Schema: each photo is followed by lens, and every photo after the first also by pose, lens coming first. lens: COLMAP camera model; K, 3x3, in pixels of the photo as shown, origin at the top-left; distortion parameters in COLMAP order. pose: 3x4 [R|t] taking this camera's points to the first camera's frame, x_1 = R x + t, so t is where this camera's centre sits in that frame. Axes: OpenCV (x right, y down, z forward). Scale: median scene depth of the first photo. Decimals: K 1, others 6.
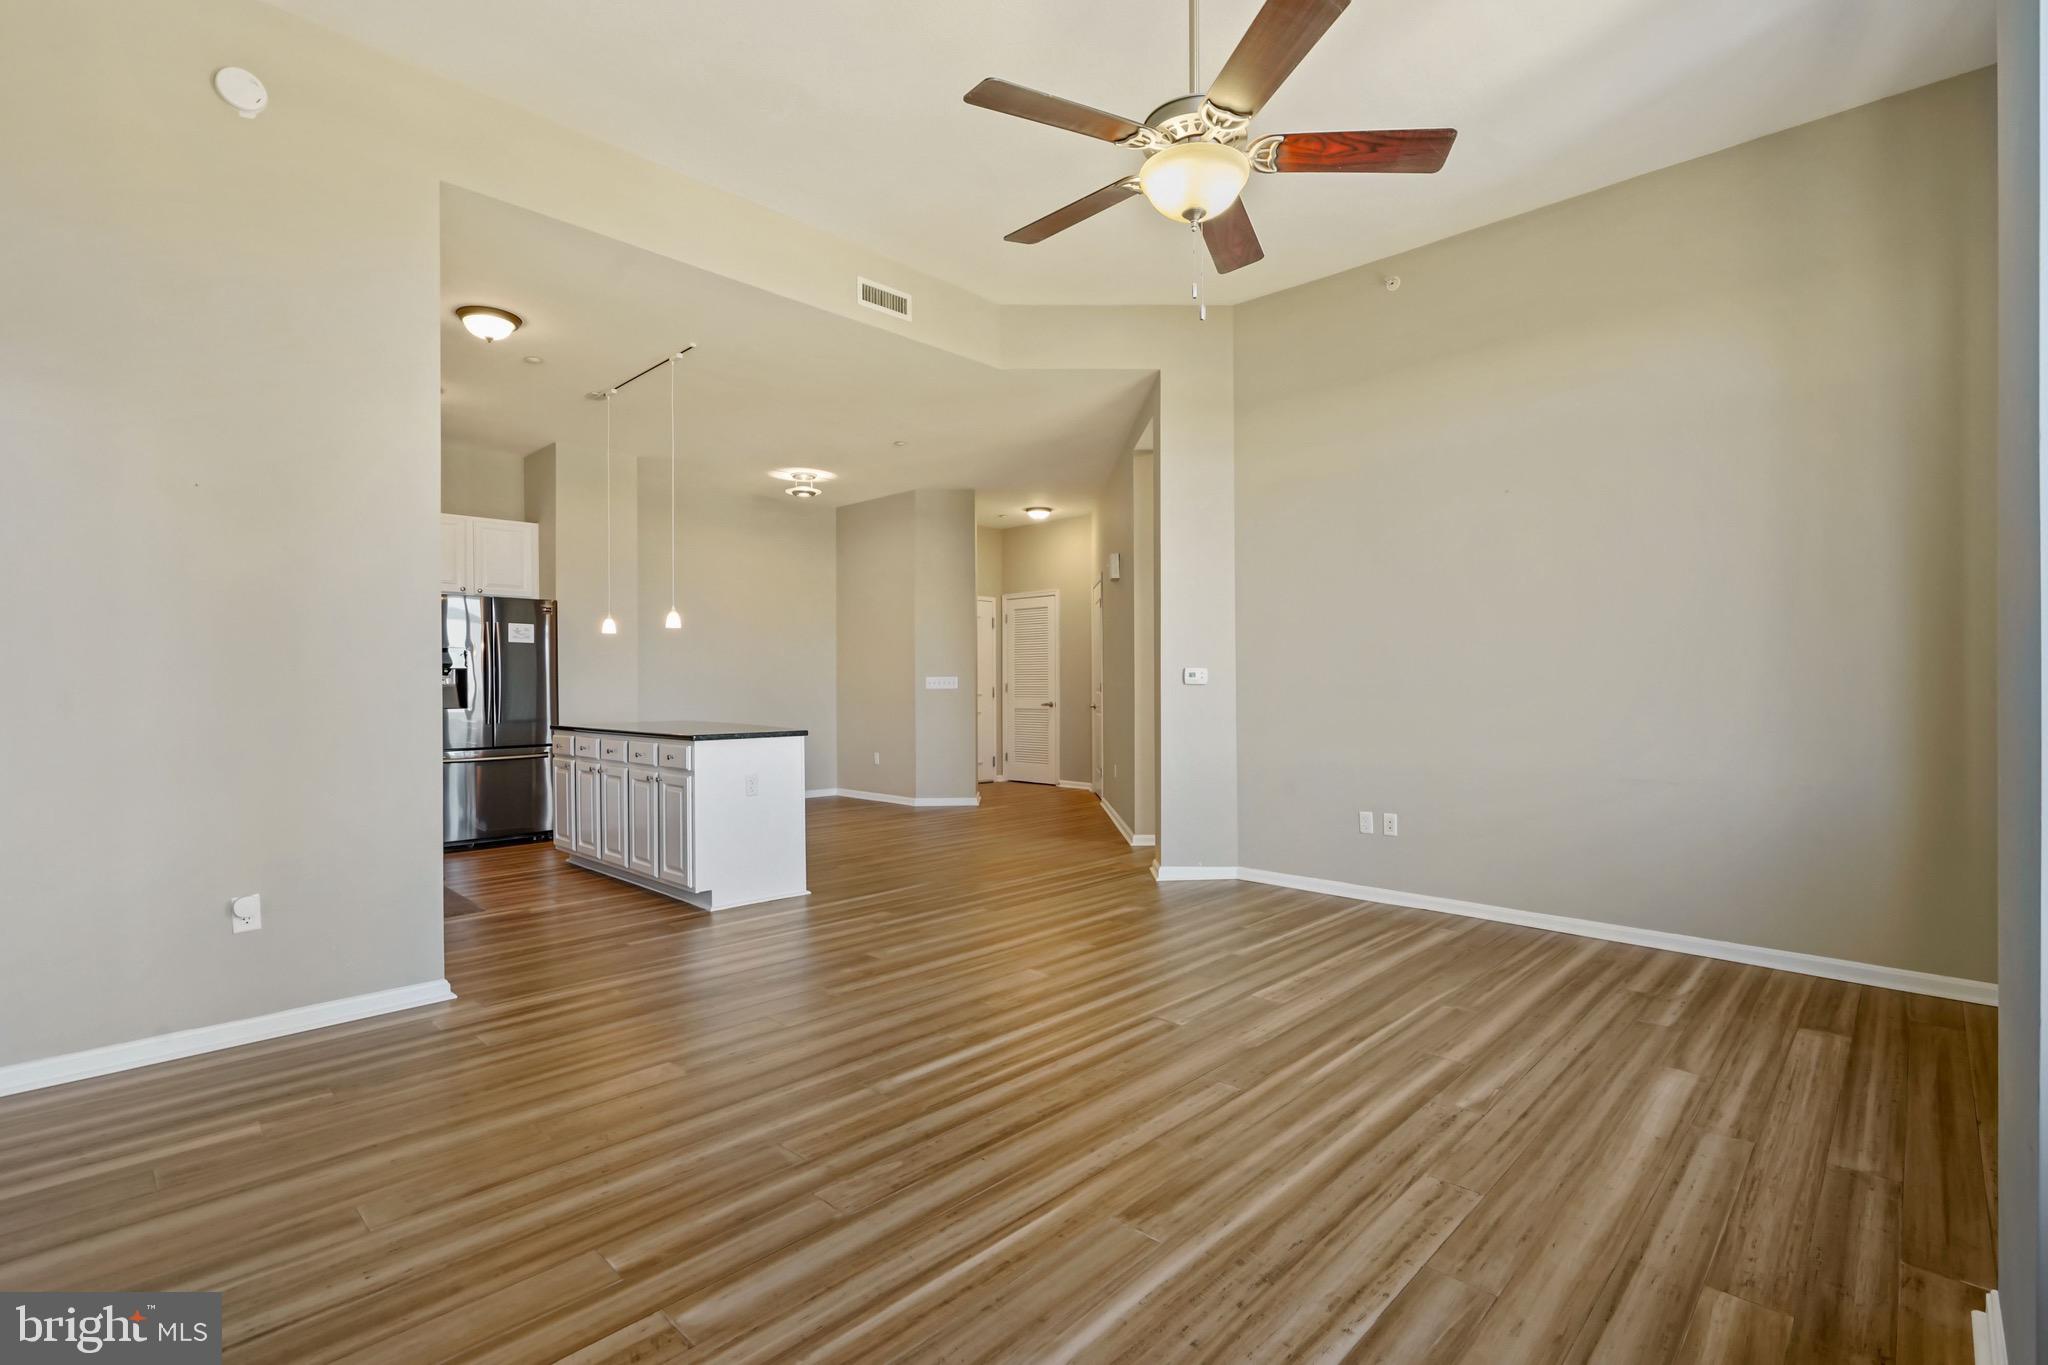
lens RADIAL K [[940.6, 0, 1024.7], [0, 940.6, 682.1], [0, 0, 1]] dist [-0.002267, -0.000417]
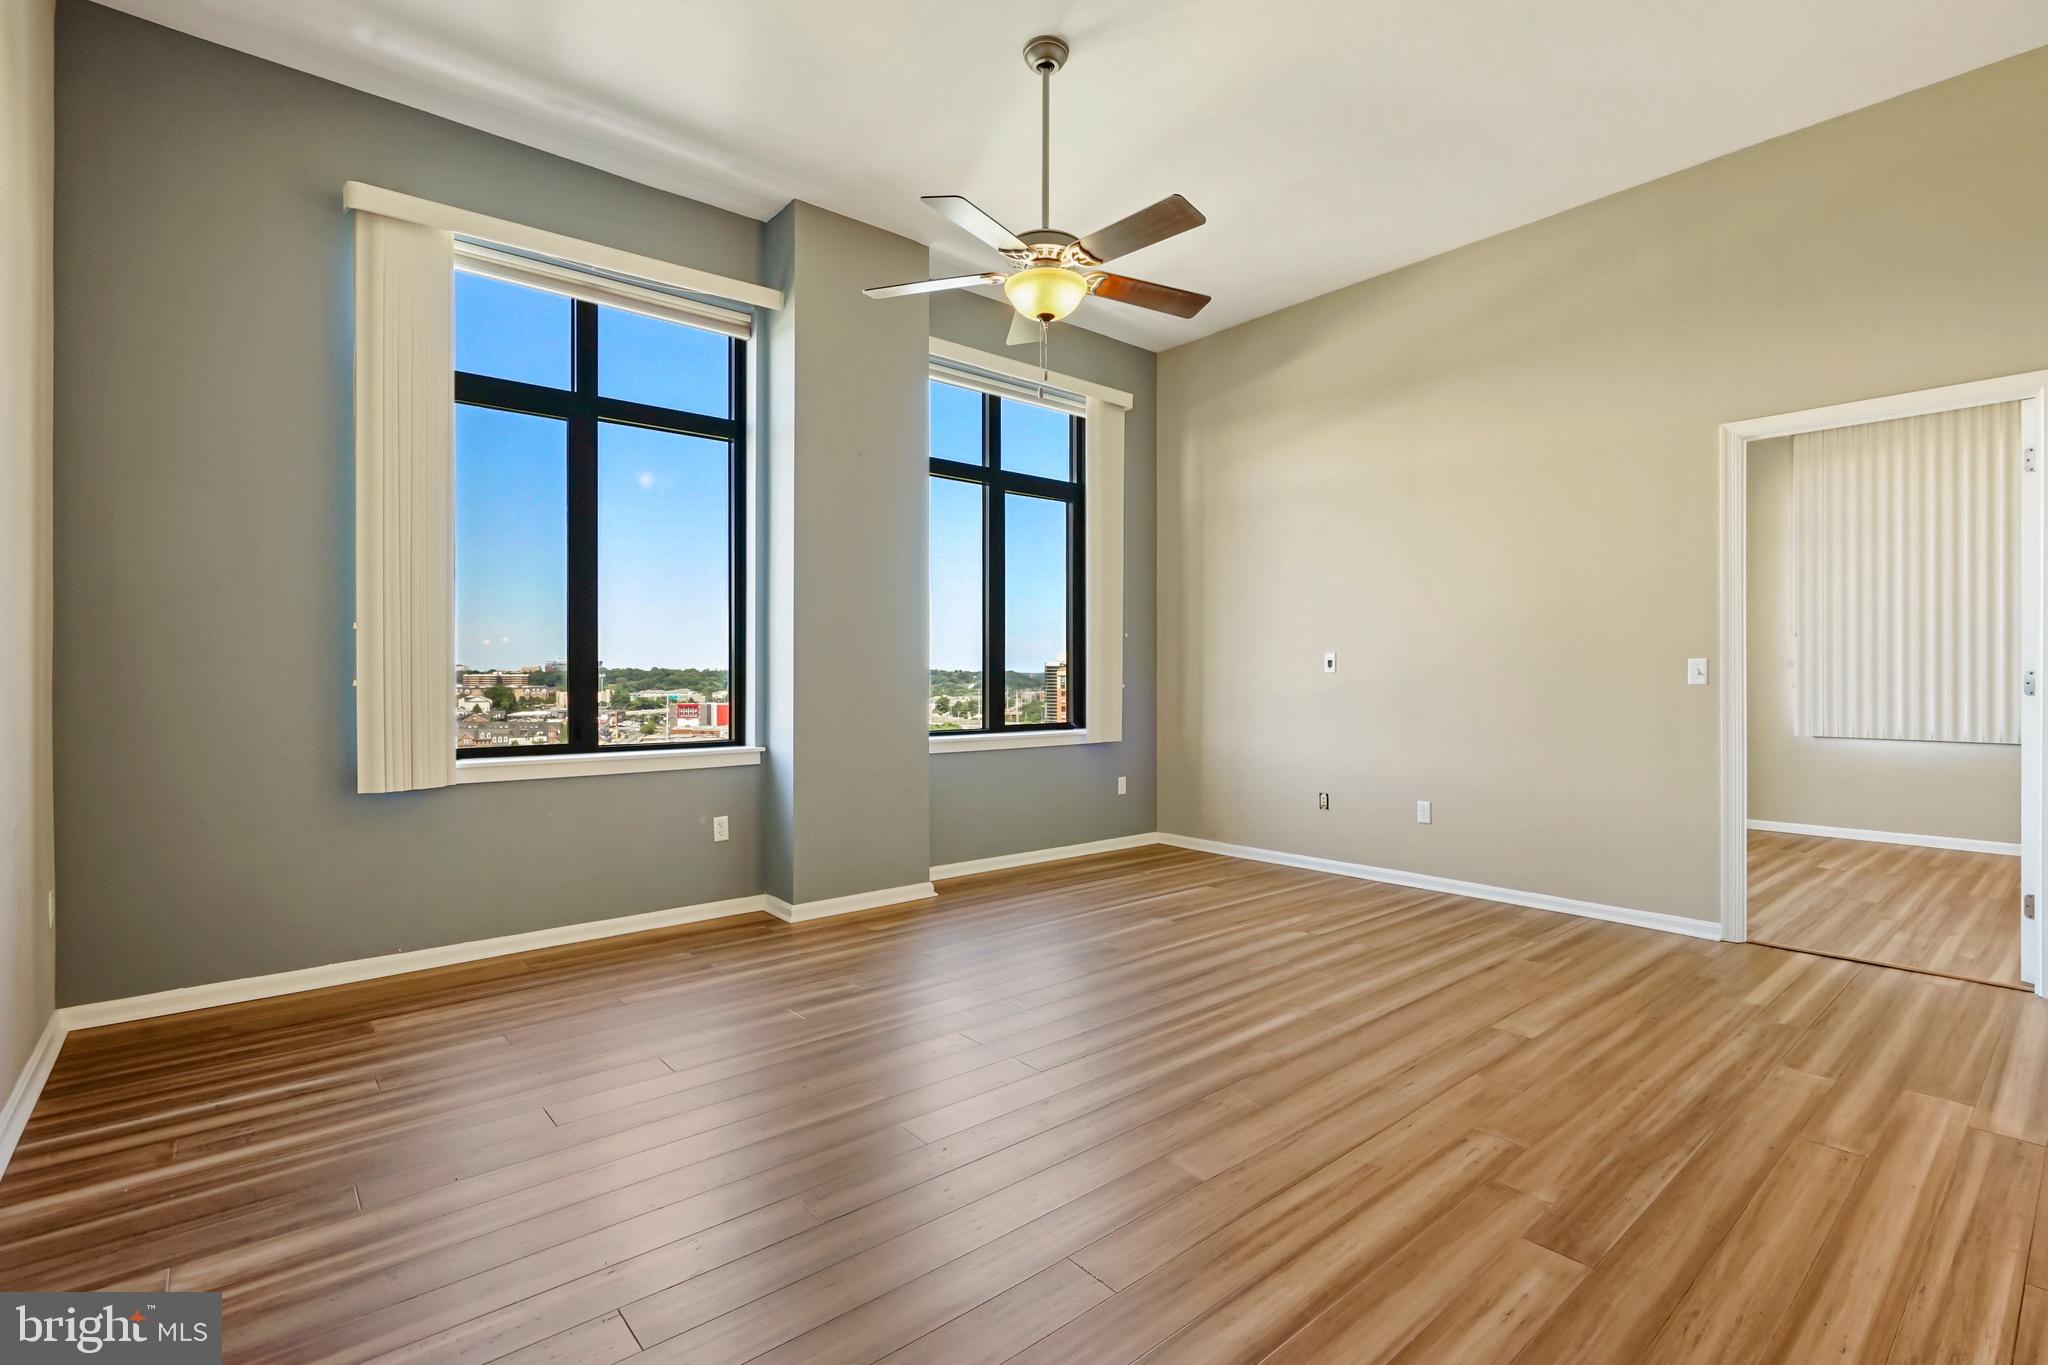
lens RADIAL K [[940.6, 0, 1025.3], [0, 940.6, 676.3], [0, 0, 1]] dist [-0.002267, -0.000417]
pose [[-0.995542, 0.003403, 0.094255, 0.071620], [0.003086, 0.999989, -0.003510, 0.007886], [-0.094266, -0.003203, -0.995542, 1.930110]]
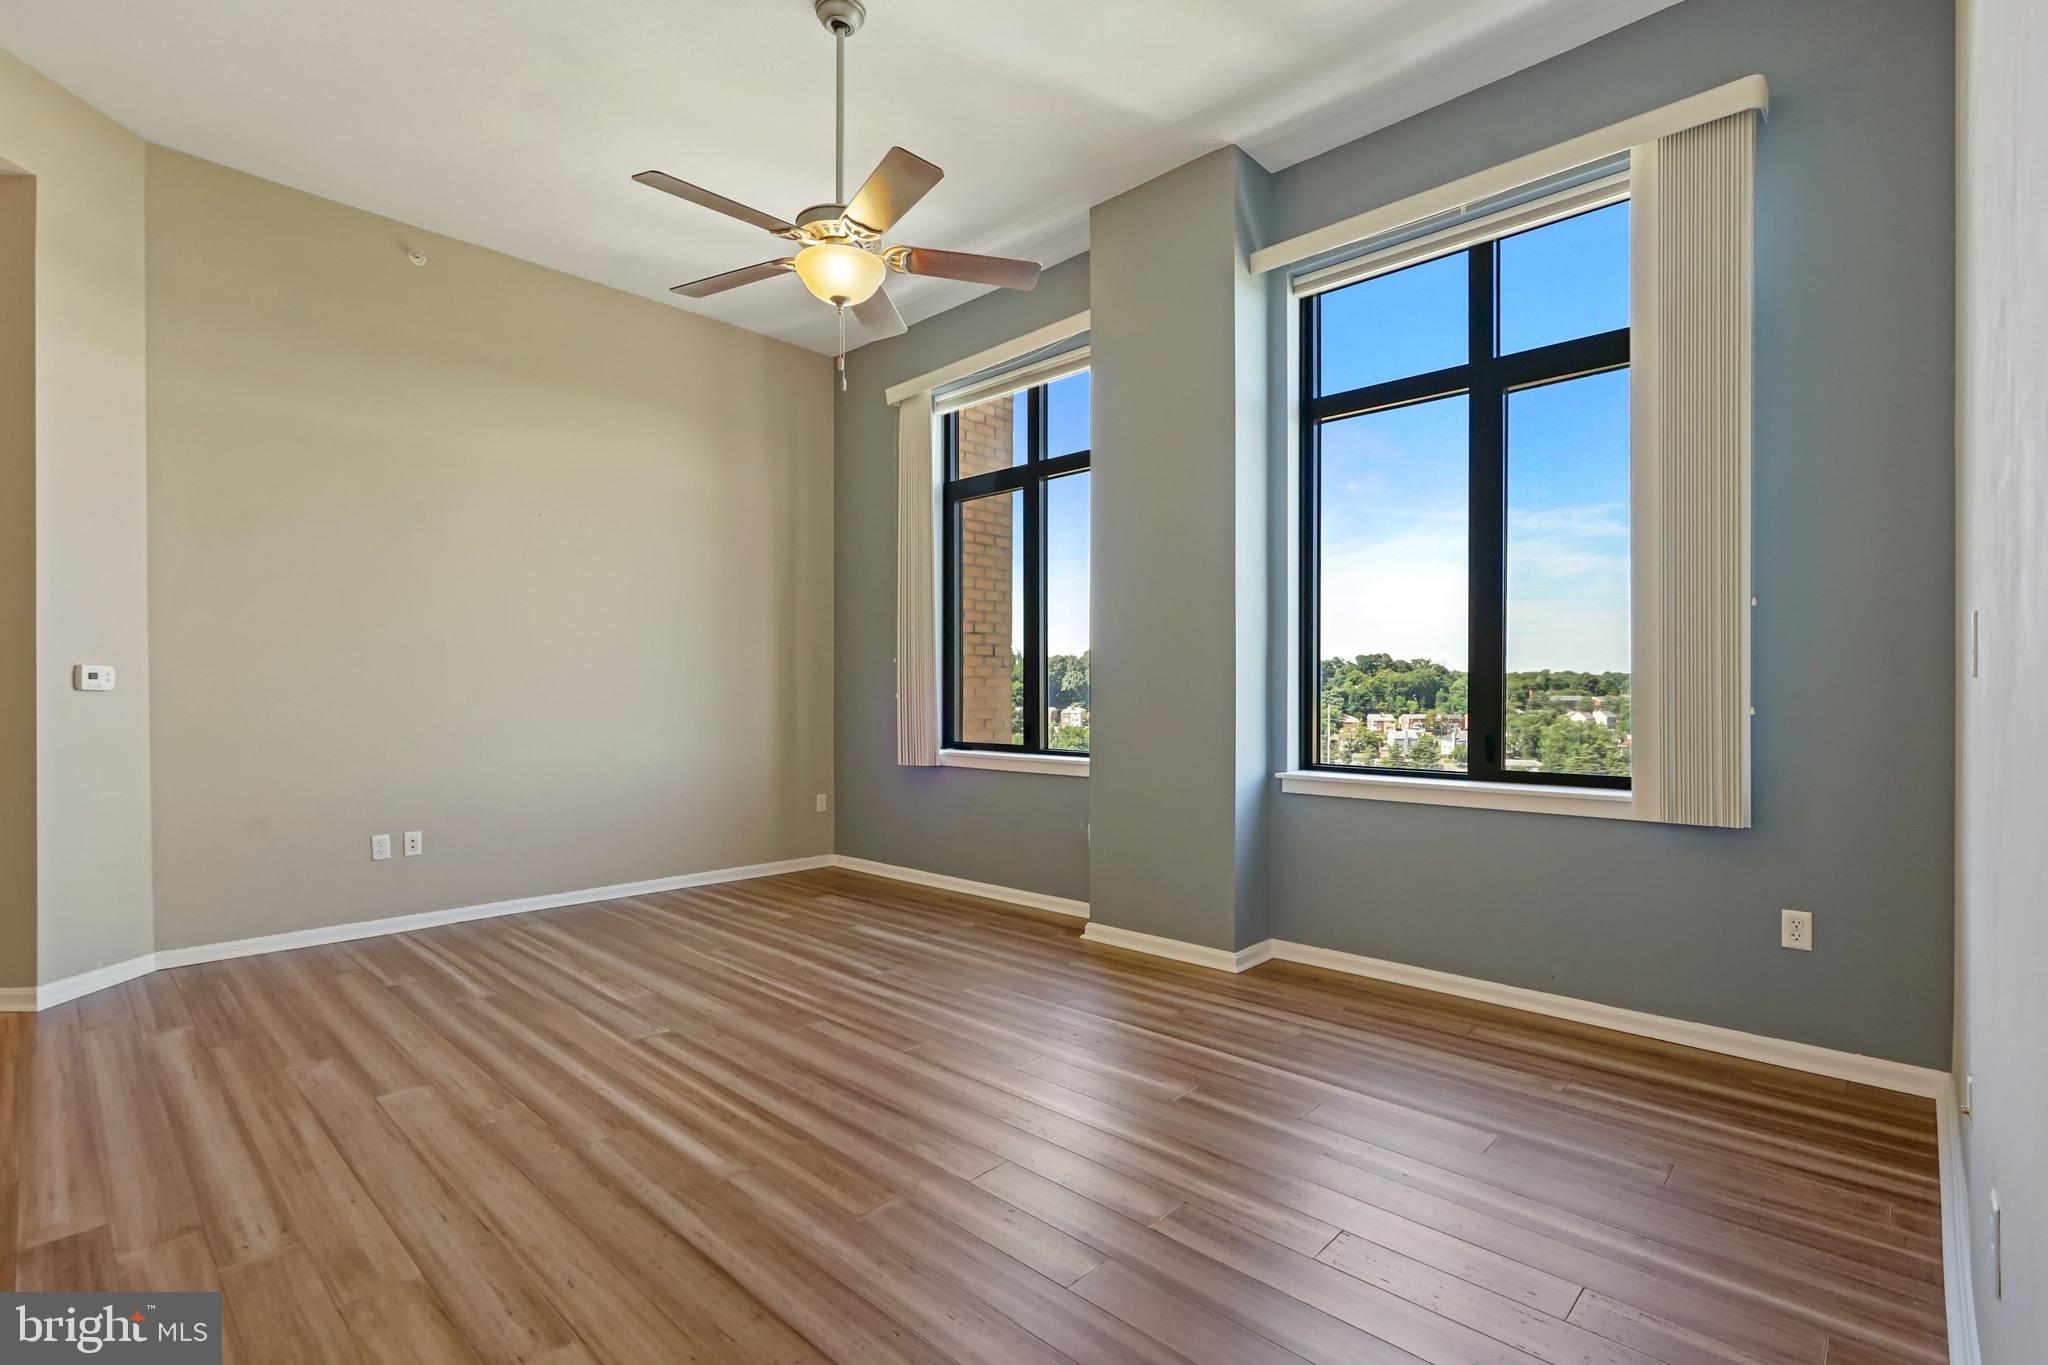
lens RADIAL K [[940.6, 0, 1031.9], [0, 940.6, 693.5], [0, 0, 1]] dist [-0.002267, -0.000417]
pose [[-0.016669, 0.003715, 0.999854, -0.857132], [-0.001505, 0.999992, -0.003740, 0.010938], [-0.999860, -0.001567, -0.016664, 0.649798]]
